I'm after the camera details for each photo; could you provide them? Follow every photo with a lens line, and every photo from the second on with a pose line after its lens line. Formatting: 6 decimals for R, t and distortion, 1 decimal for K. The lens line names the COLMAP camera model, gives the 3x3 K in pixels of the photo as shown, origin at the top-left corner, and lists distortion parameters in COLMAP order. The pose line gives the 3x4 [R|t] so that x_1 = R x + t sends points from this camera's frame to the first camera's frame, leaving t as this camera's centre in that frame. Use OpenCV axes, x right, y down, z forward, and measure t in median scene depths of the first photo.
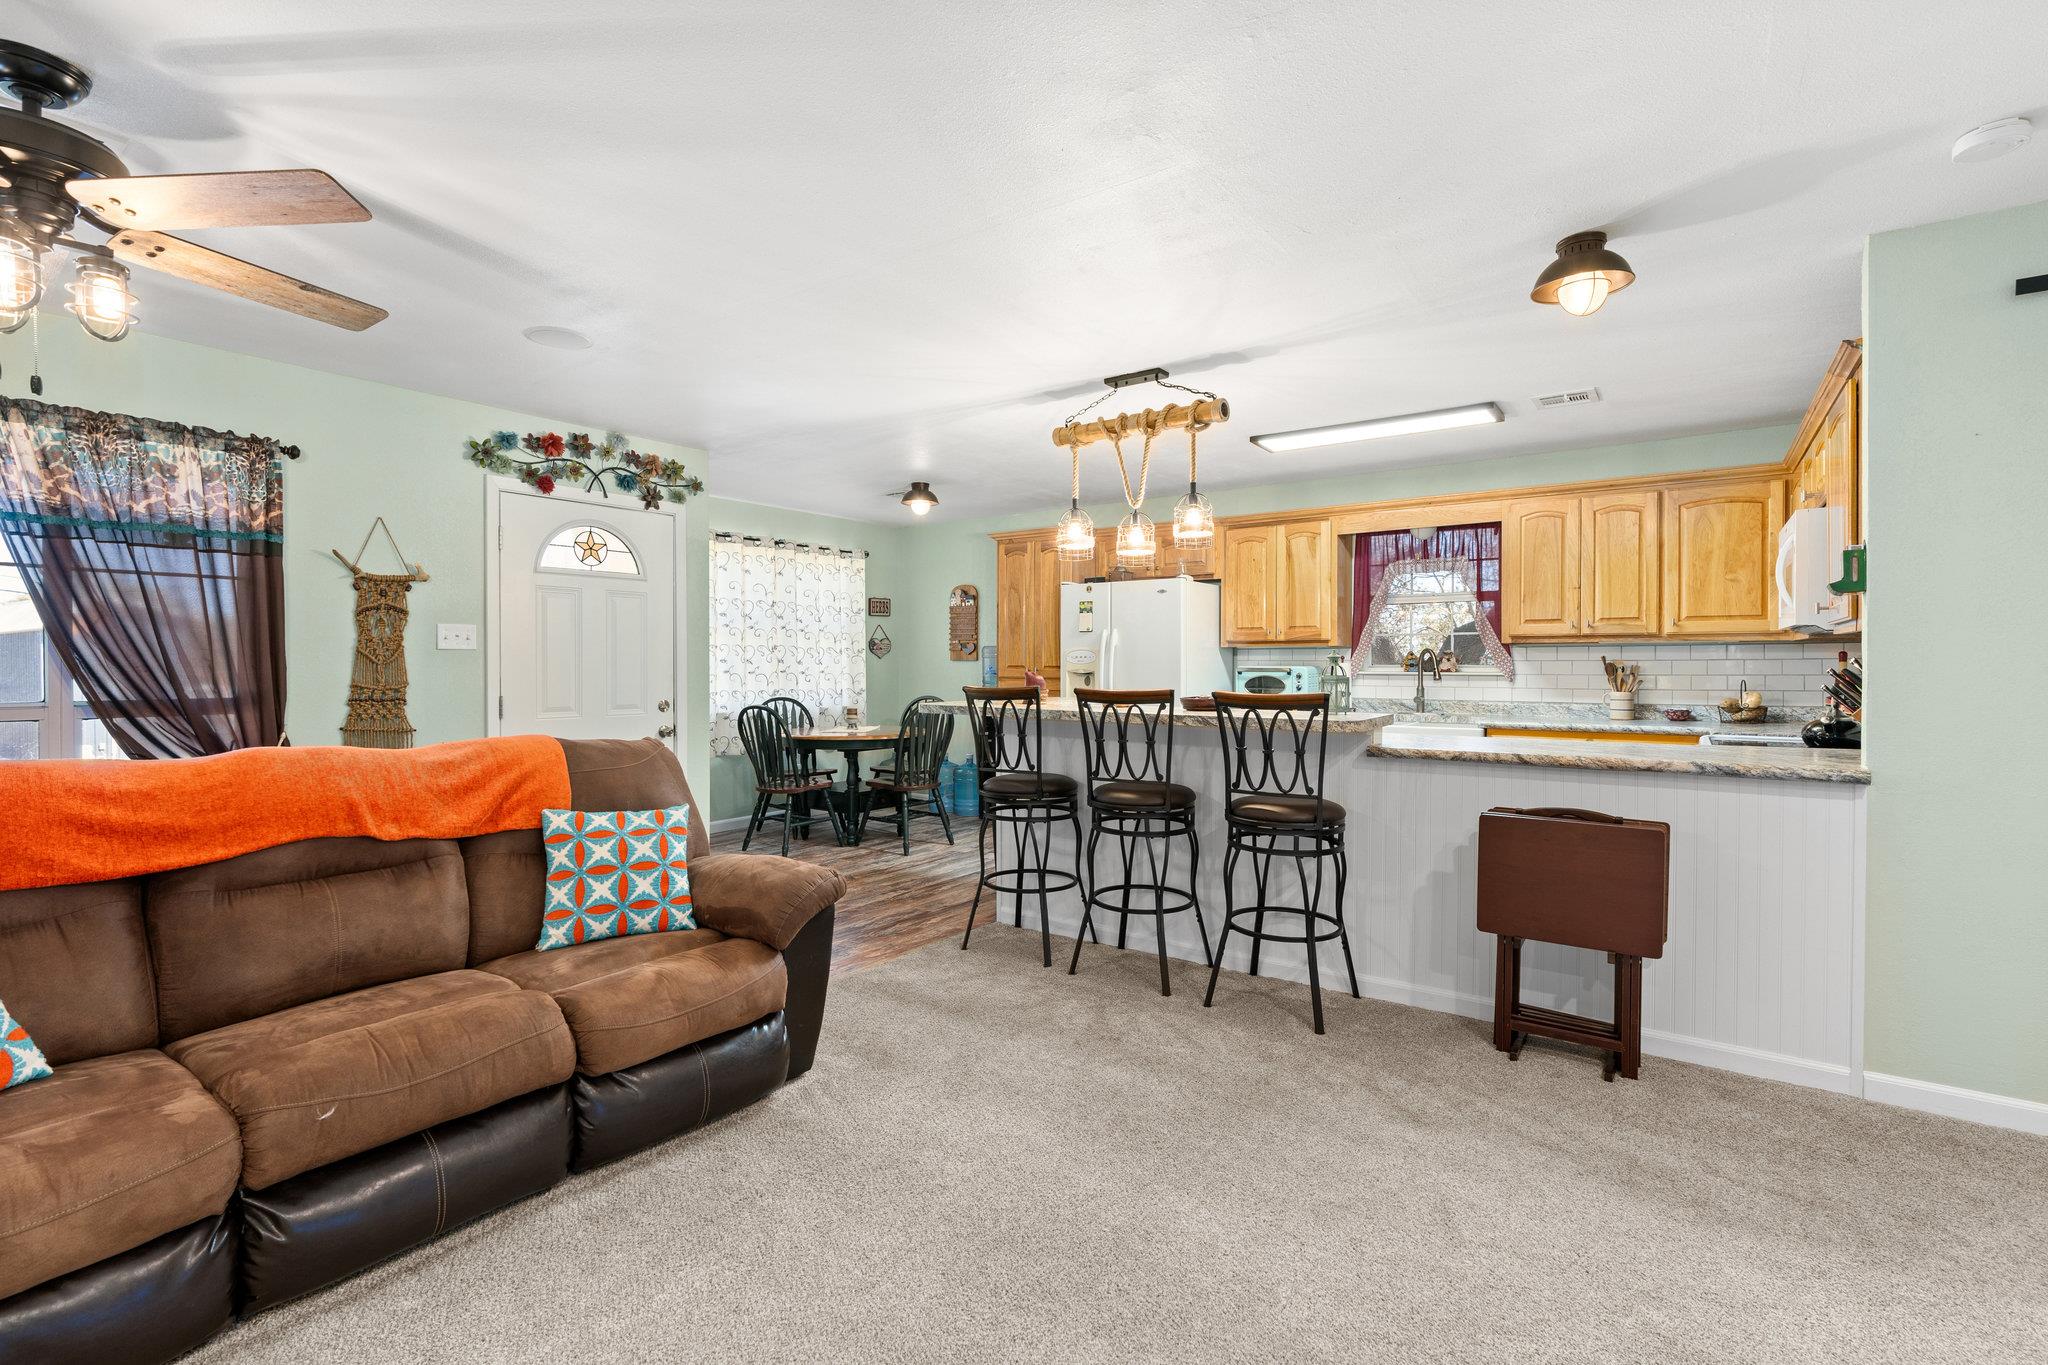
lens RADIAL K [[935.0, 0, 1028.5], [0, 935.0, 668.8], [0, 0, 1]] dist [-0.004129, 0.000698]
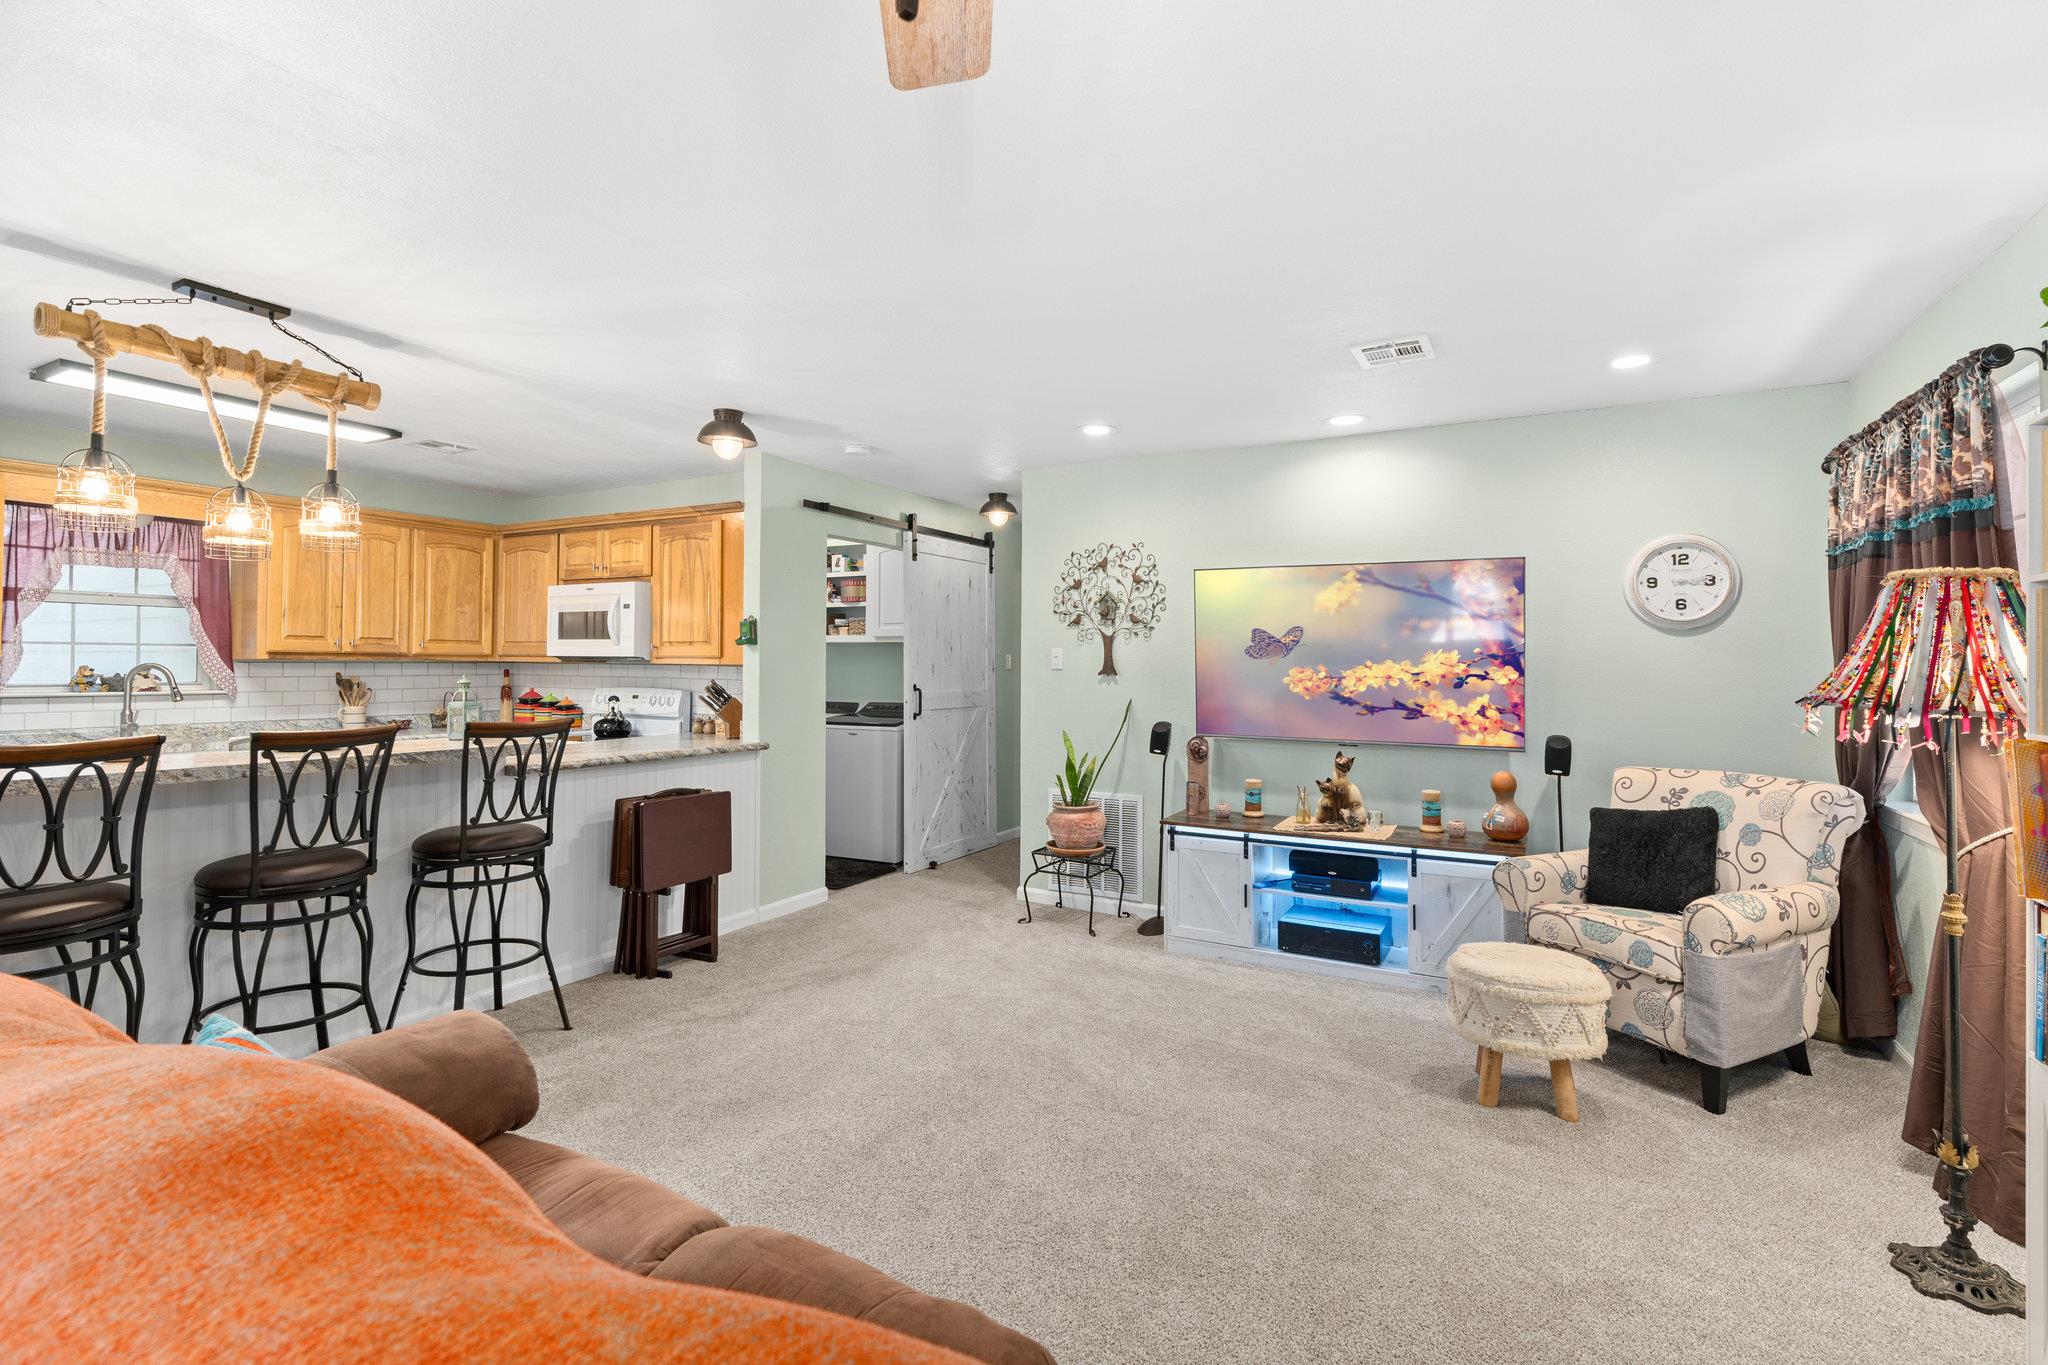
lens RADIAL K [[946.1, 0, 1028.8], [0, 946.1, 651.4], [0, 0, 1]] dist [-0.004728, 0.000209]
pose [[-0.114024, 0.016054, 0.993348, -0.615100], [0.000635, 0.999870, -0.016087, -0.023796], [-0.993478, -0.001203, -0.114020, 0.425367]]
